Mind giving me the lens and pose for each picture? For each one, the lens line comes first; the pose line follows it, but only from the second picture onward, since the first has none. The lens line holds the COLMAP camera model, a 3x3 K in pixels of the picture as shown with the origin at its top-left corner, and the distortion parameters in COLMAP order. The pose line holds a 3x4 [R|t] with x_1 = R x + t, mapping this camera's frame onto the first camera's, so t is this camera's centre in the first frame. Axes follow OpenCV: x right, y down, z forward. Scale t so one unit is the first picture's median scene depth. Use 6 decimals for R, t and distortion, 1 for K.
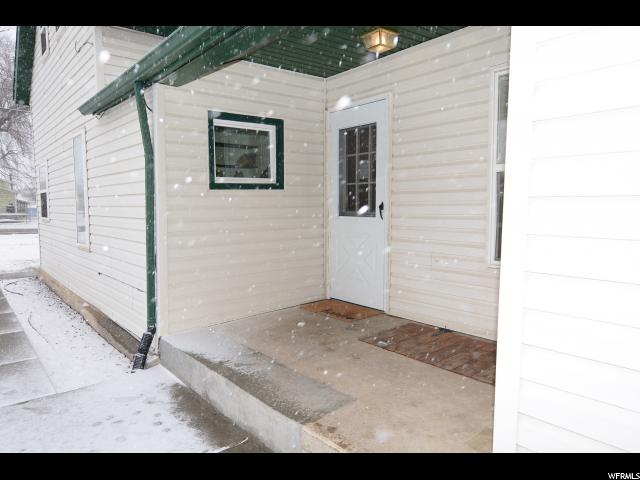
lens RADIAL K [[451.1, 0, 320.0], [0, 451.1, 240.0], [0, 0, 1]] dist [-0.004860, -0.002454]
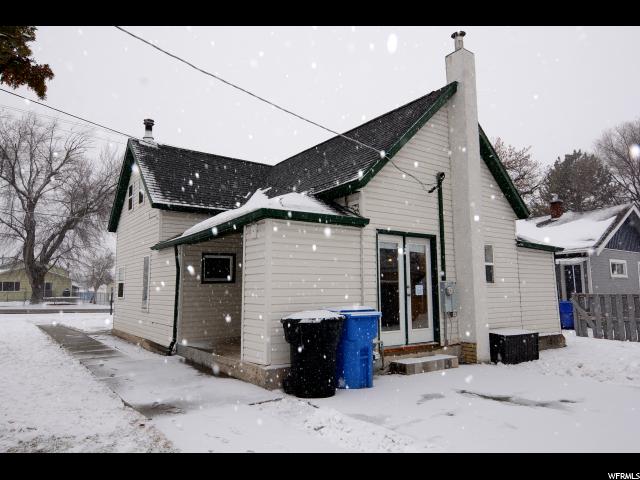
lens RADIAL K [[451.1, 0, 320.0], [0, 451.1, 240.0], [0, 0, 1]] dist [-0.004860, -0.002454]
pose [[0.997437, -0.003297, -0.071471, 0.421774], [-0.010293, 0.981934, -0.188945, 0.080756], [0.070803, 0.189196, 0.979383, -1.027500]]
